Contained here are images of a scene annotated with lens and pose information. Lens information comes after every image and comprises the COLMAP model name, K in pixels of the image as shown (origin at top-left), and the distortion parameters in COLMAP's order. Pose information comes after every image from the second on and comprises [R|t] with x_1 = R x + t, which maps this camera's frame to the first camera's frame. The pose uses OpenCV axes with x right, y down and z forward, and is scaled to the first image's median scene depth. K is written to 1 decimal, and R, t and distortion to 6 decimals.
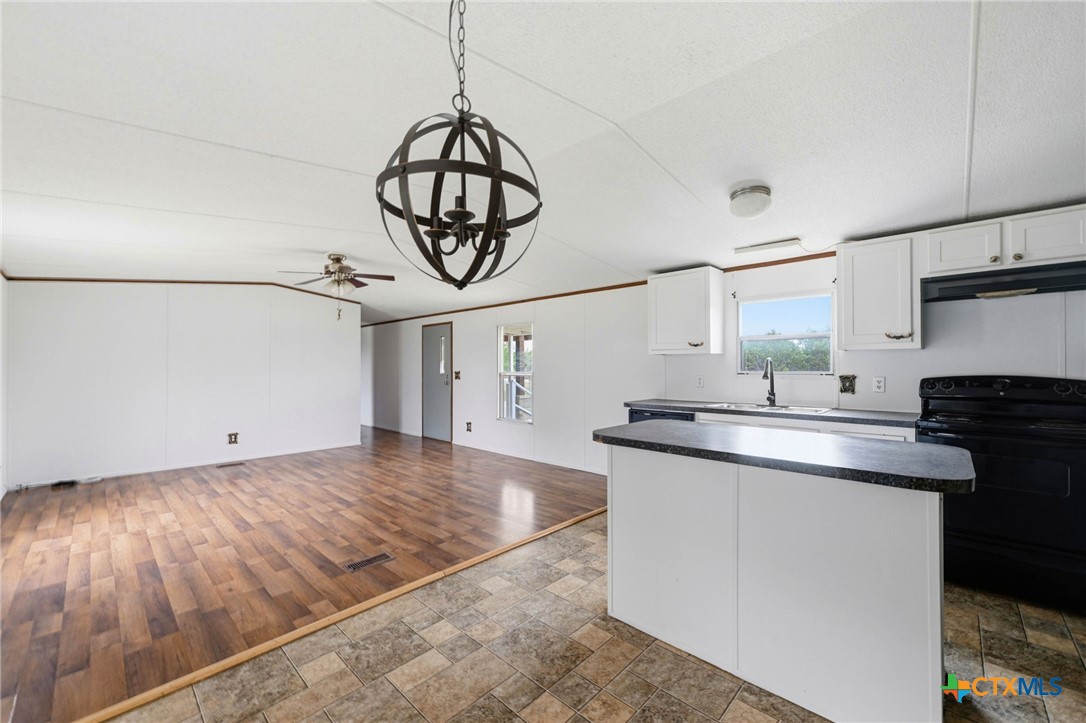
lens RADIAL K [[431.1, 0, 548.7], [0, 431.1, 365.0], [0, 0, 1]] dist [-0.000272, -0.000170]
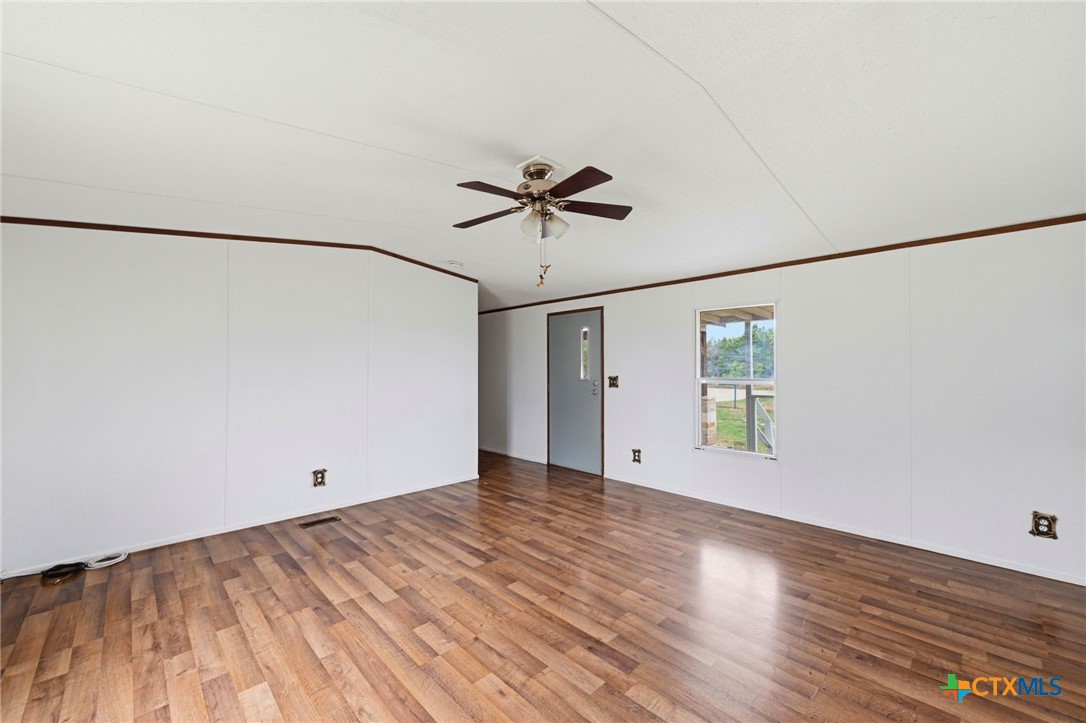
lens RADIAL K [[431.1, 0, 548.7], [0, 431.1, 365.0], [0, 0, 1]] dist [-0.000272, -0.000170]
pose [[0.999267, 0.000545, -0.038269, -0.509073], [-0.000723, 0.999989, -0.004639, -0.000844], [0.038266, 0.004663, 0.999257, 0.502952]]
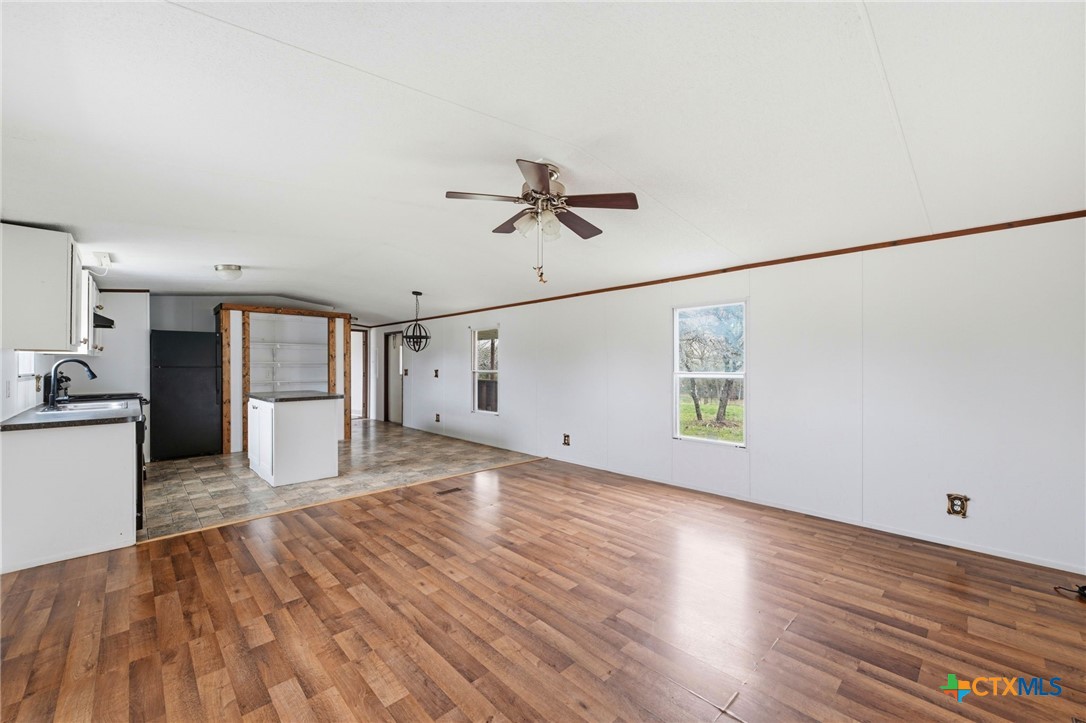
lens RADIAL K [[431.1, 0, 548.7], [0, 431.1, 365.0], [0, 0, 1]] dist [-0.000272, -0.000170]
pose [[-0.999013, 0.004568, 0.044187, -0.580460], [0.004555, 0.999990, -0.000398, 0.003519], [-0.044189, -0.000196, -0.999023, 1.743559]]
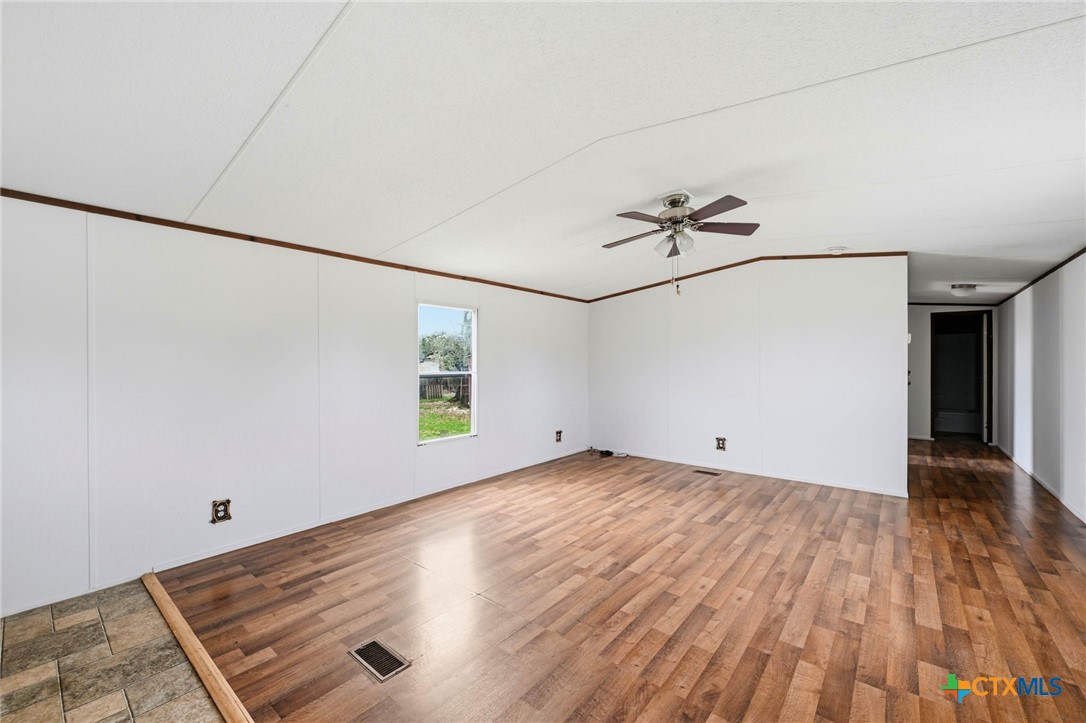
lens RADIAL K [[431.1, 0, 548.7], [0, 431.1, 365.0], [0, 0, 1]] dist [-0.000272, -0.000170]
pose [[0.069946, 0.006952, -0.997527, 0.184750], [0.005708, 0.999957, 0.007369, -0.001283], [0.997534, -0.006209, 0.069903, 0.839805]]
